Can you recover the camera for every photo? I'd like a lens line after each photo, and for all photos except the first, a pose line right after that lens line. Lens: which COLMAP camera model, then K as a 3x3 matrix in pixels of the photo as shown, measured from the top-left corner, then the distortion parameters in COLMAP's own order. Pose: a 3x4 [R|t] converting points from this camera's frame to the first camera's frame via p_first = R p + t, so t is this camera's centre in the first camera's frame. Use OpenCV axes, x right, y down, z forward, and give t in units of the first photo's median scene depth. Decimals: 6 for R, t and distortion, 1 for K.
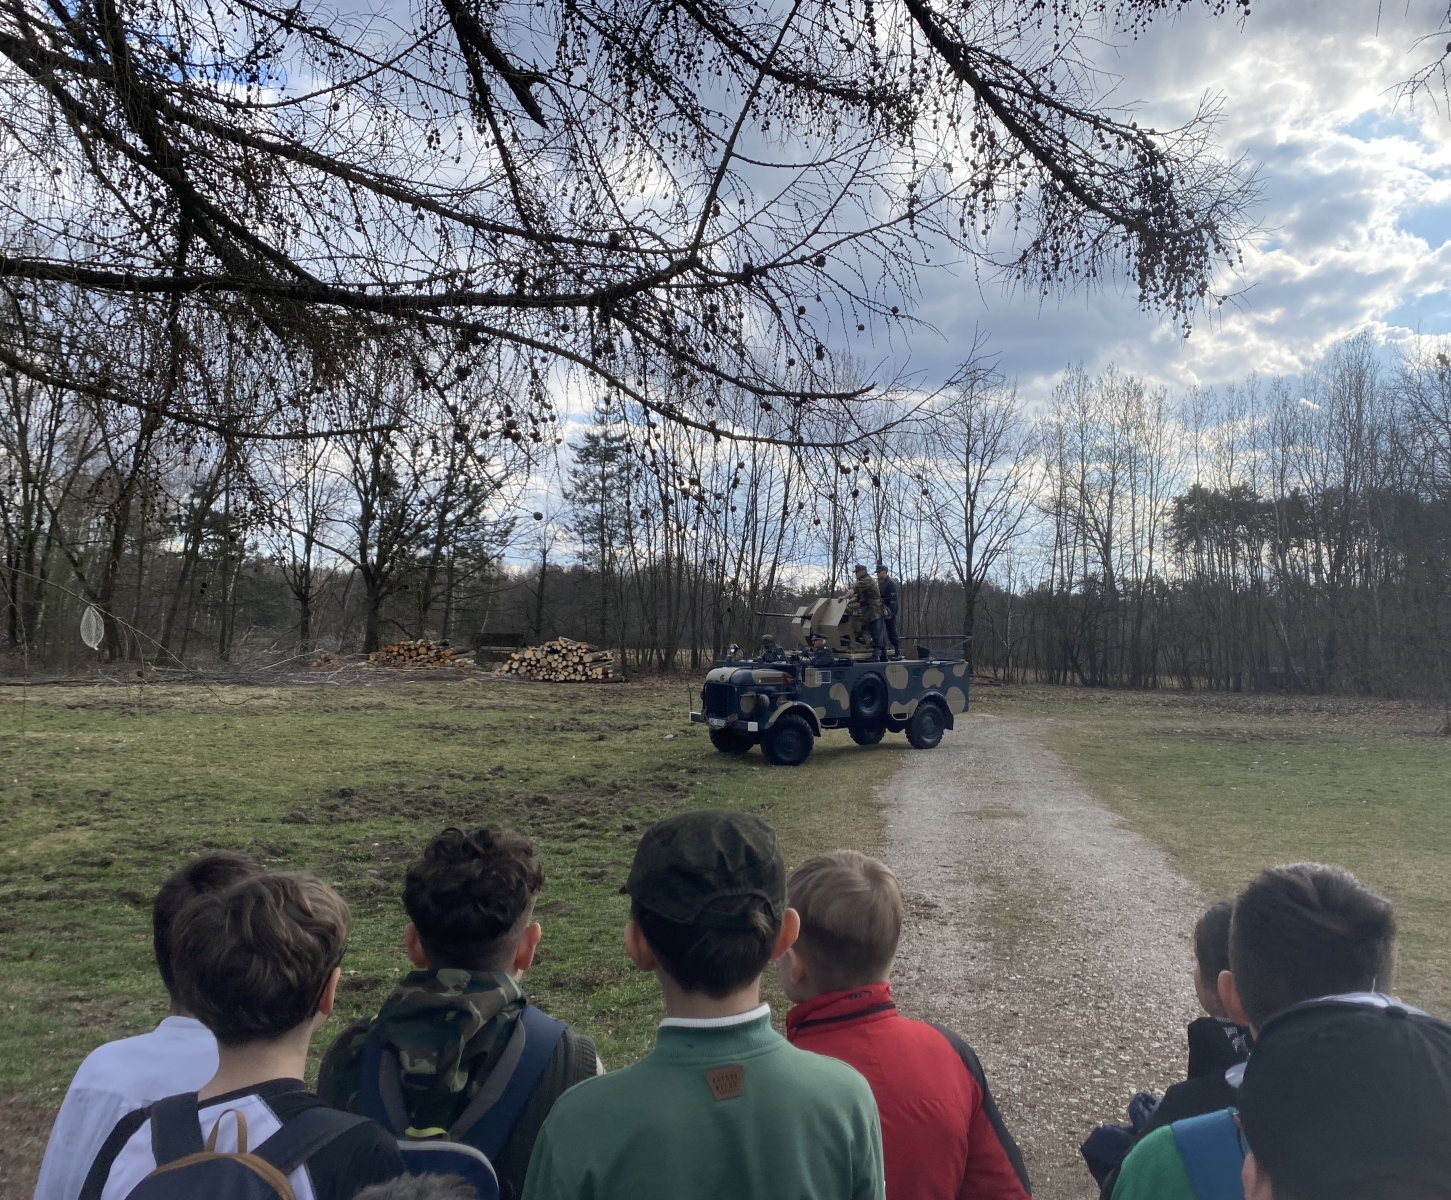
lens RADIAL K [[1449.9, 0, 728.8], [0, 1449.9, 563.0], [0, 0, 1]] dist [0.198587, -0.428922]
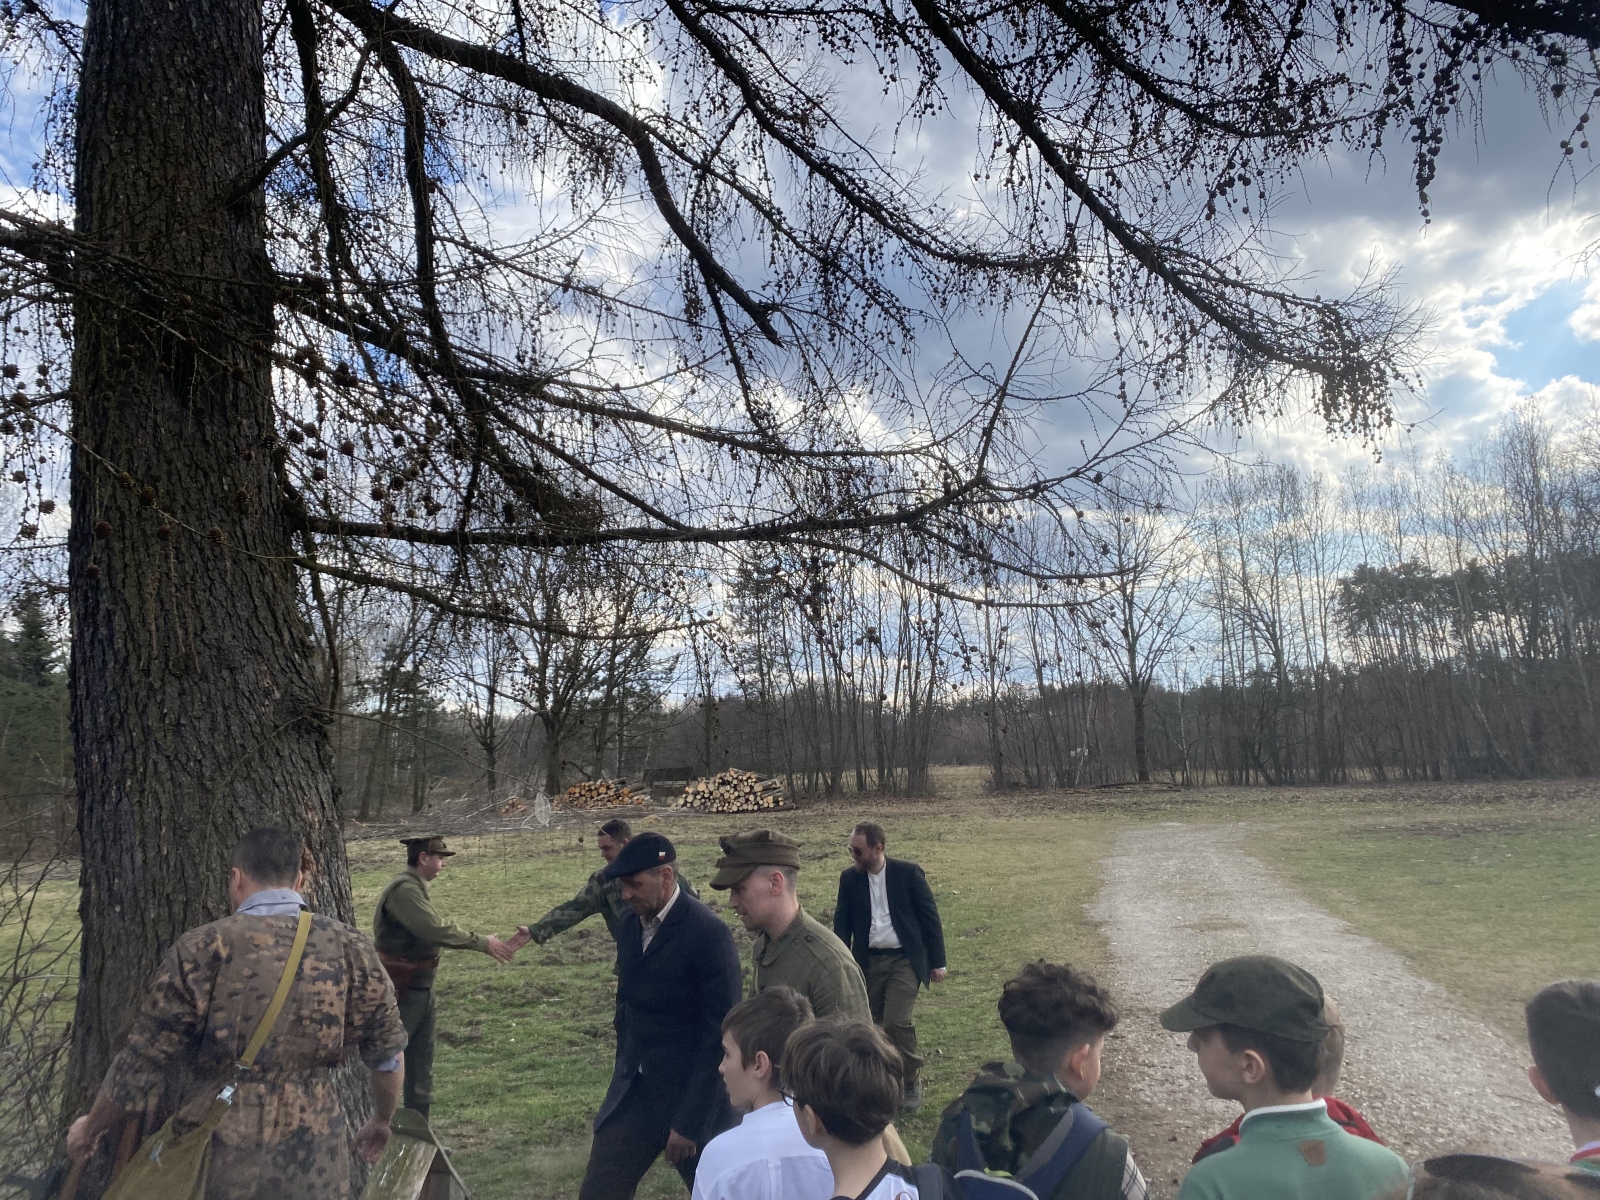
lens RADIAL K [[1268.8, 0, 800.0], [0, 1268.8, 600.0], [0, 0, 1]] dist [0.107532, -0.126226]
pose [[0.987368, -0.084085, -0.134292, 0.062381], [0.071611, 0.992882, -0.095167, 0.021995], [0.141338, 0.084348, 0.986361, 0.114990]]
